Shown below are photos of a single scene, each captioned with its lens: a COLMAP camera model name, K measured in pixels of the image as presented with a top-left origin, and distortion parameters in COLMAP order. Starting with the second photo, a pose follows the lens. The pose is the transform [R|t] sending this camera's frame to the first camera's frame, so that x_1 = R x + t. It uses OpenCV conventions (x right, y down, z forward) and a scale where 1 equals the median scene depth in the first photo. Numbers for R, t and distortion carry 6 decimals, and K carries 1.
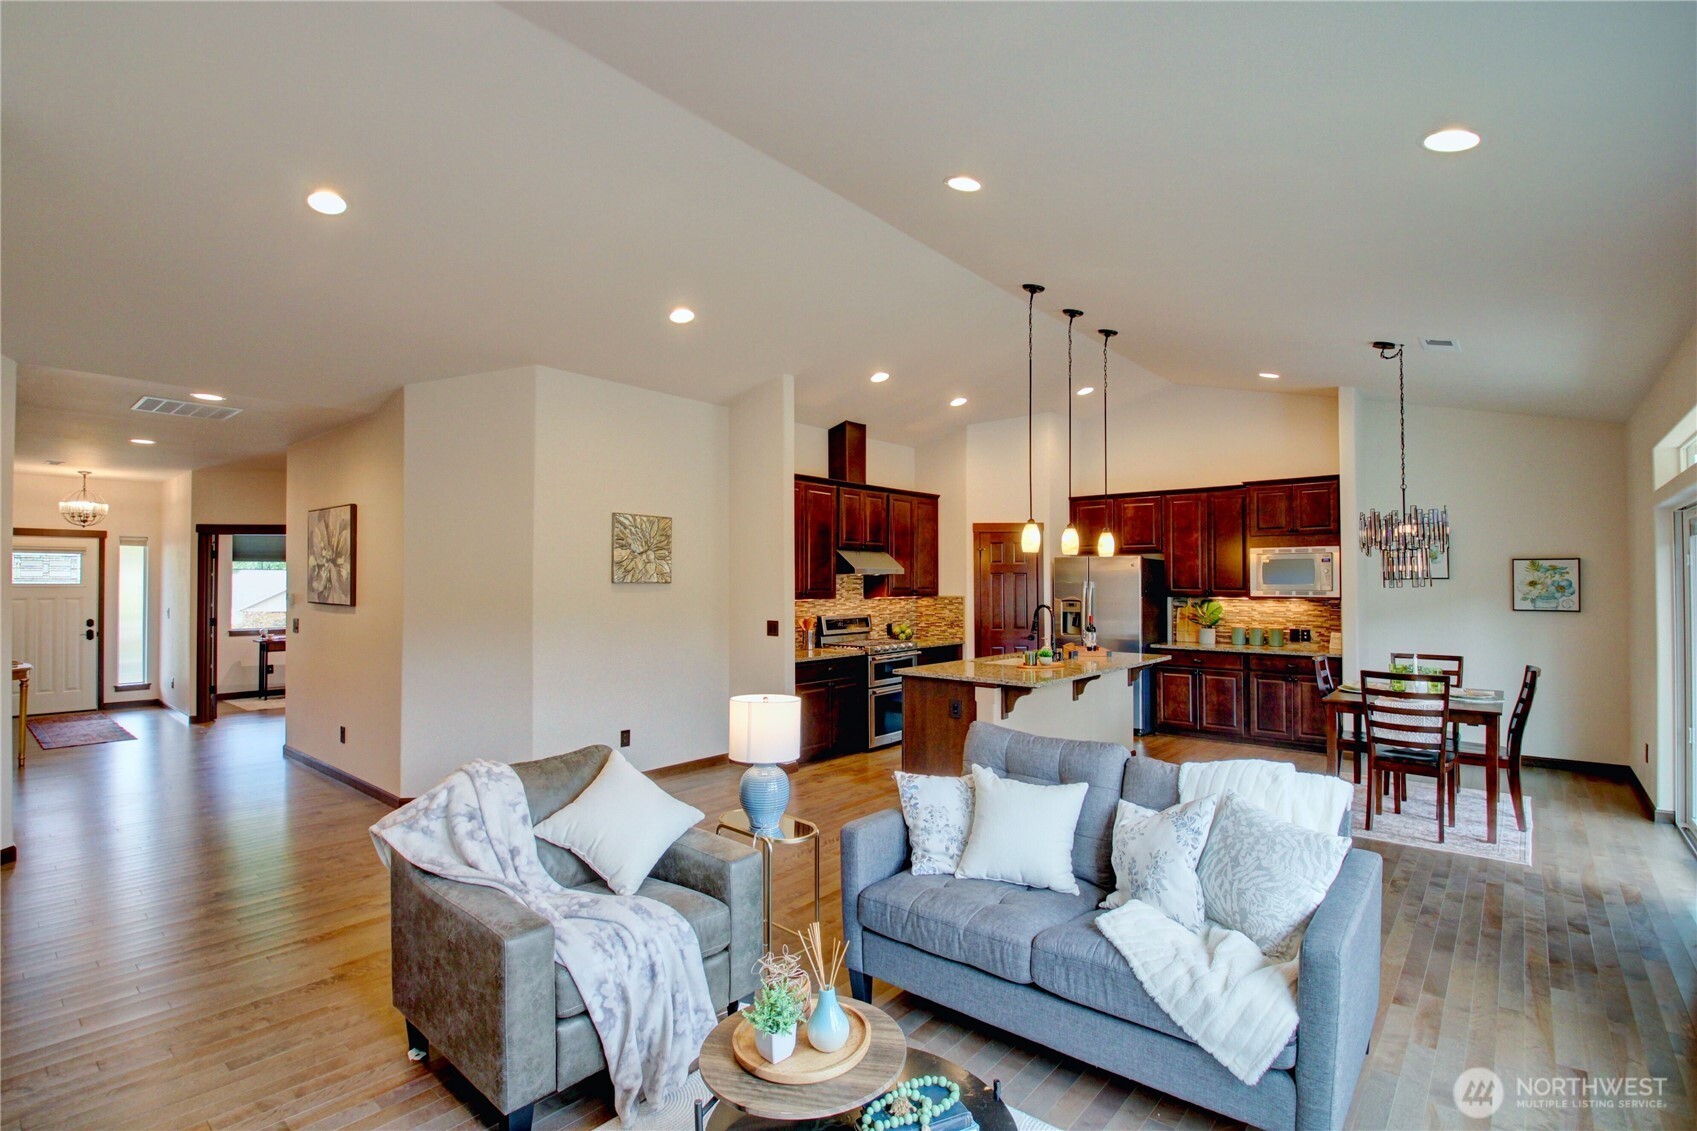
lens RADIAL K [[787.9, 0, 830.2], [0, 787.9, 569.5], [0, 0, 1]] dist [0.000635, -0.016223]
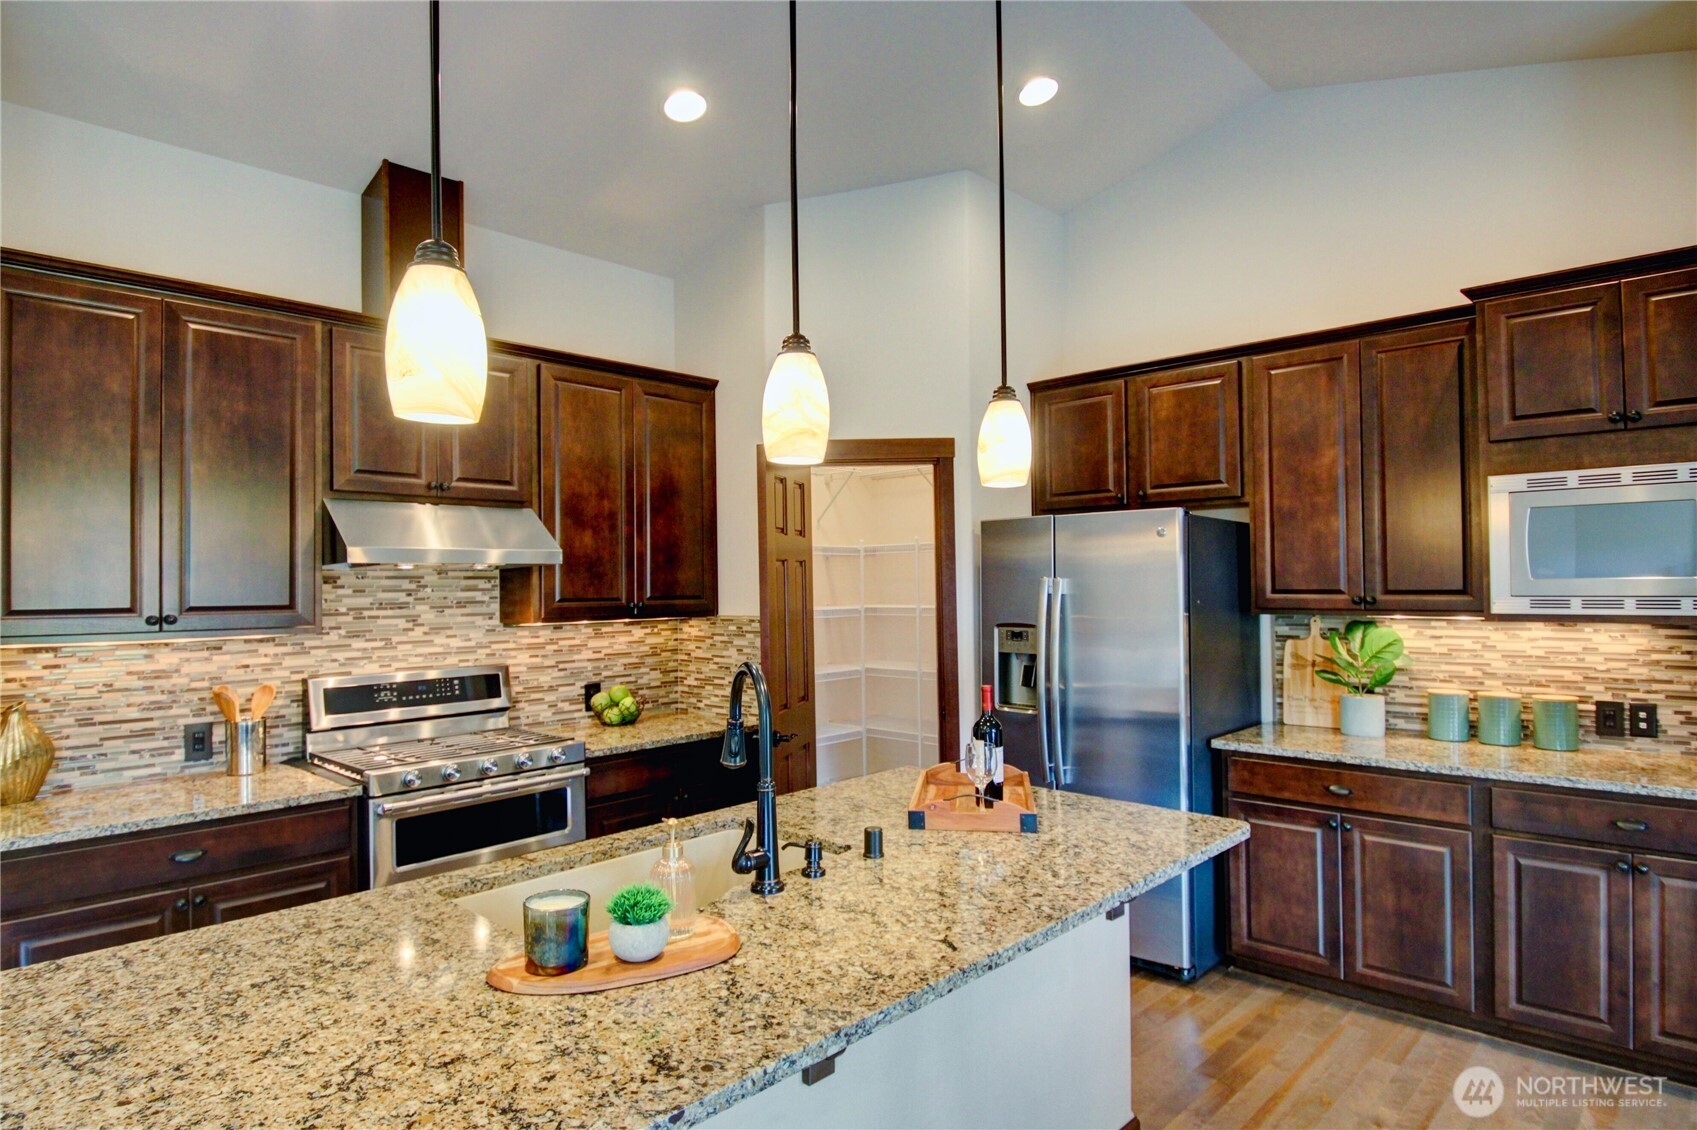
lens RADIAL K [[949.6, 0, 842.4], [0, 949.6, 571.1], [0, 0, 1]] dist [0.008567, -0.021704]
pose [[0.998994, -0.012640, -0.043019, 0.262352], [0.012817, 0.999911, 0.003836, 0.009499], [0.042967, -0.004383, 0.999067, 0.561779]]
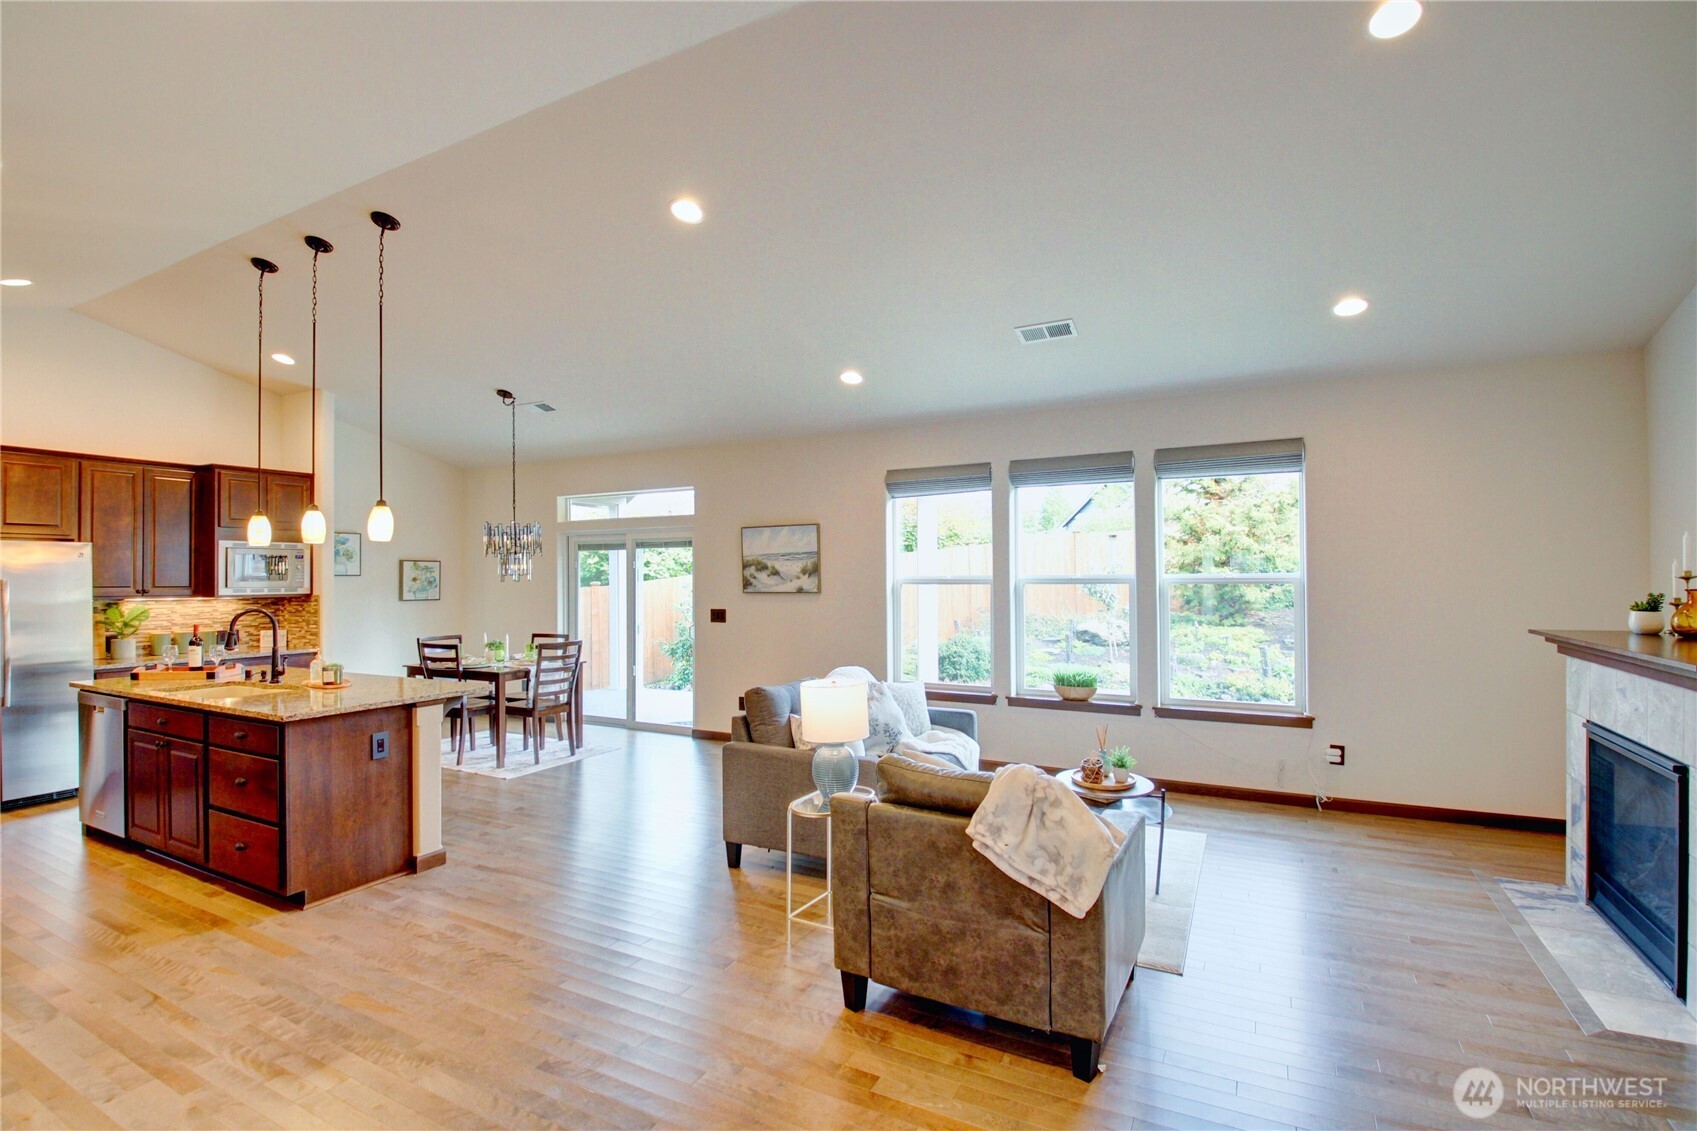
lens RADIAL K [[787.9, 0, 841.6], [0, 787.9, 566.1], [0, 0, 1]] dist [0.000635, -0.016223]
pose [[-0.234814, 0.015113, 0.971923, -0.473276], [-0.008267, 0.999812, -0.017544, 0.011135], [-0.972005, -0.012155, -0.234645, 0.527087]]
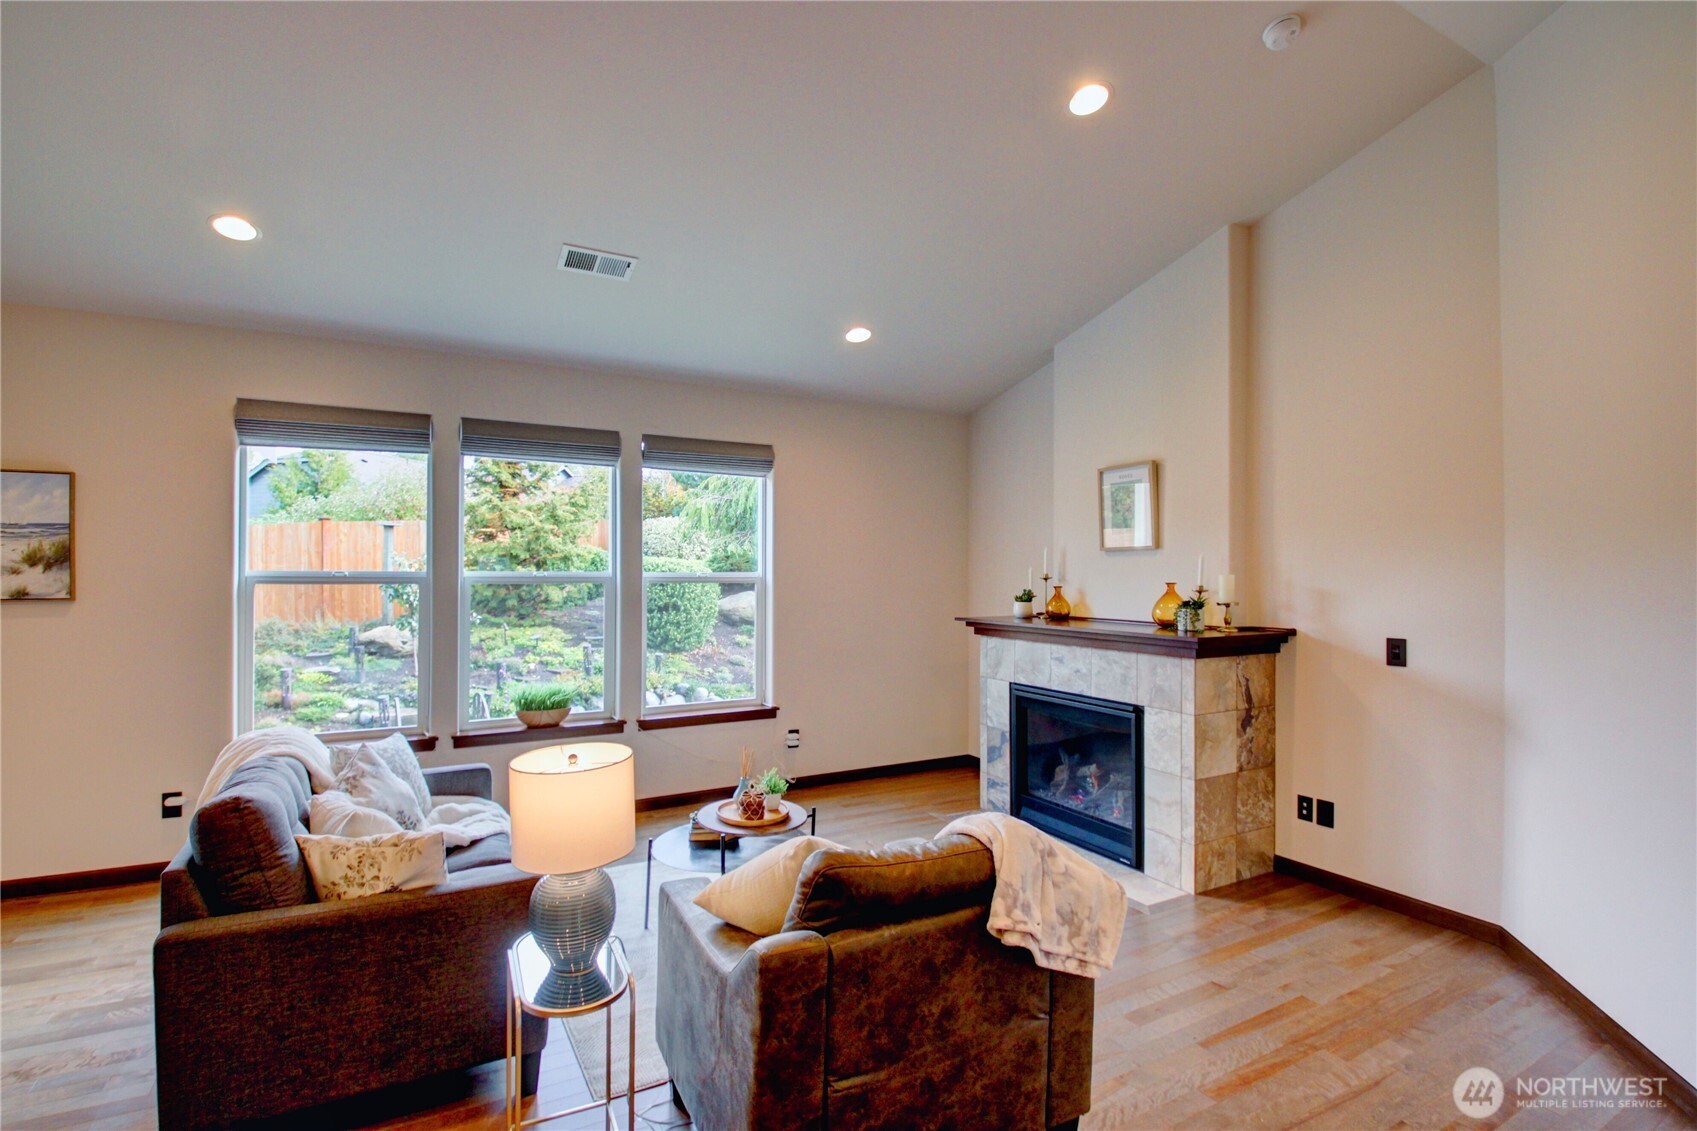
lens RADIAL K [[787.9, 0, 843.0], [0, 787.9, 567.9], [0, 0, 1]] dist [0.000635, -0.016223]
pose [[-0.943965, 0.000323, 0.330044, -0.200990], [-0.007393, 0.999728, -0.022124, 0.013294], [-0.329962, -0.023325, -0.943706, 0.638989]]
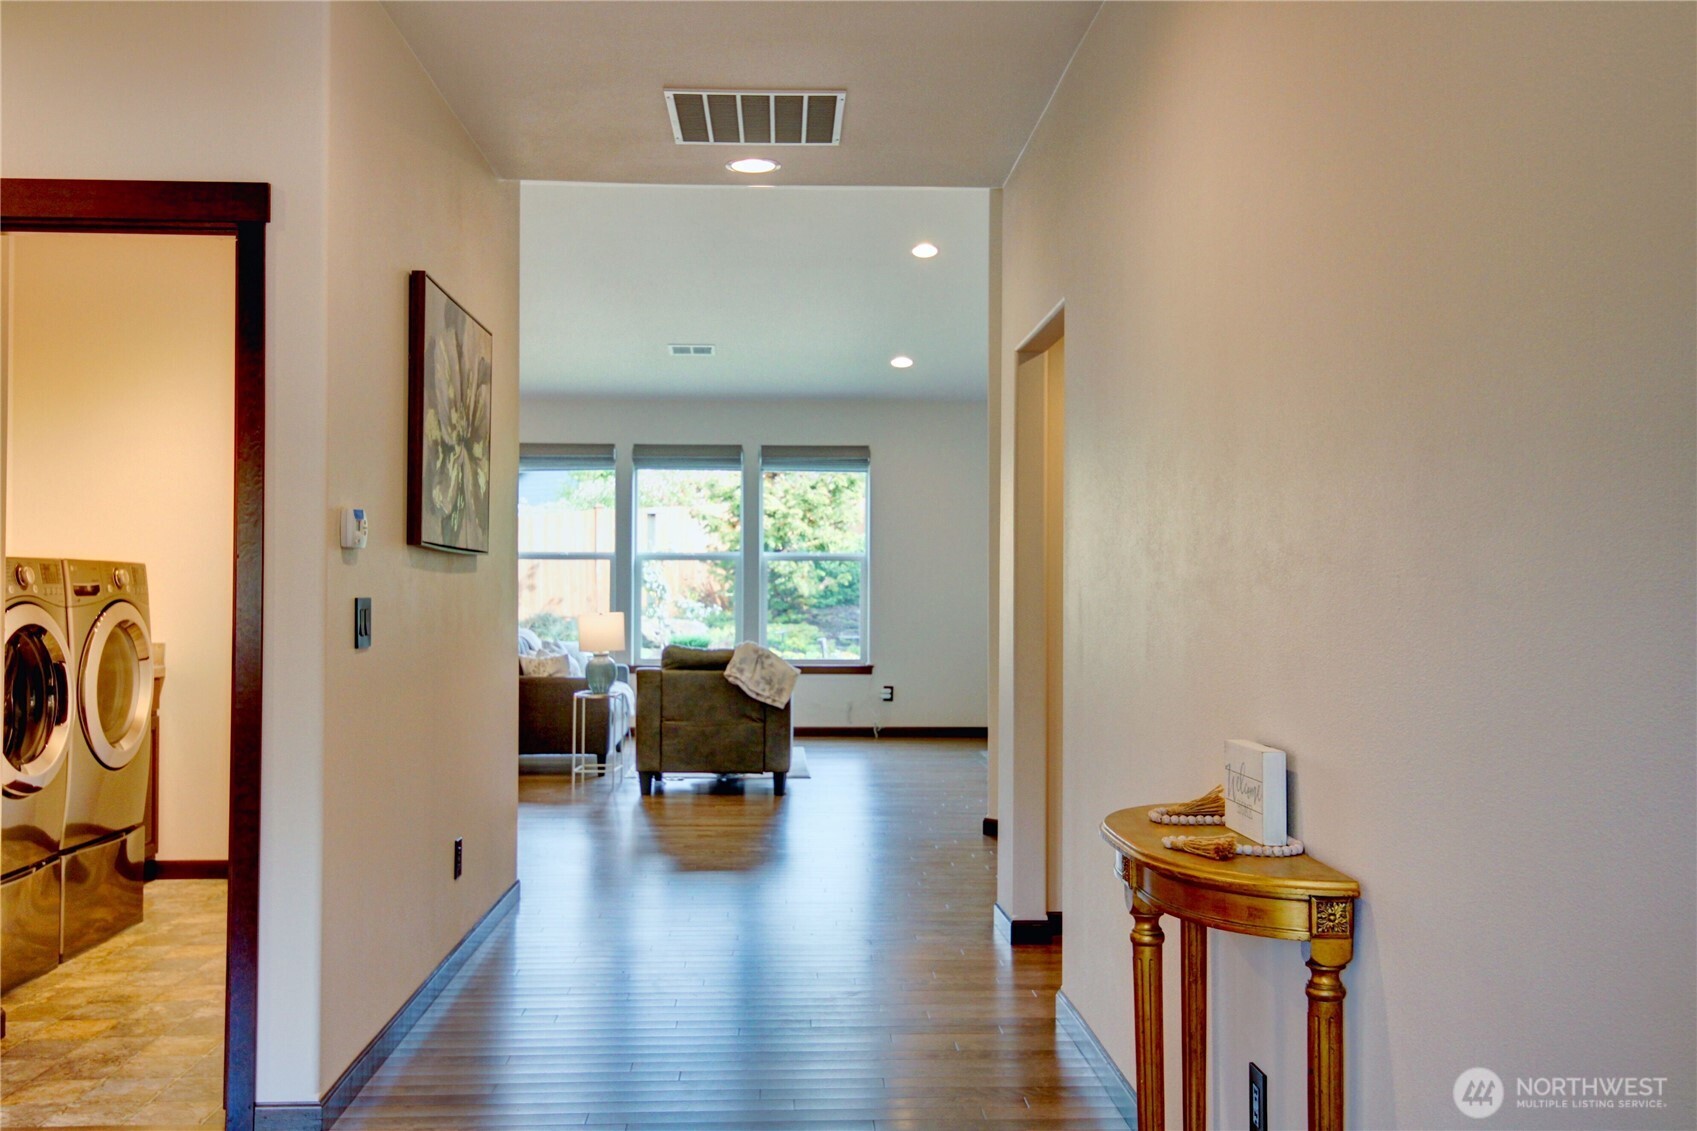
lens RADIAL K [[1527.4, 0, 846.1], [0, 1527.4, 563.1], [0, 0, 1]] dist [0.016555, 0.000906]
pose [[-0.698068, 0.006558, 0.716002, -1.100310], [-0.015738, 0.999576, -0.024499, 0.055621], [-0.715859, -0.028371, -0.697669, 1.176810]]
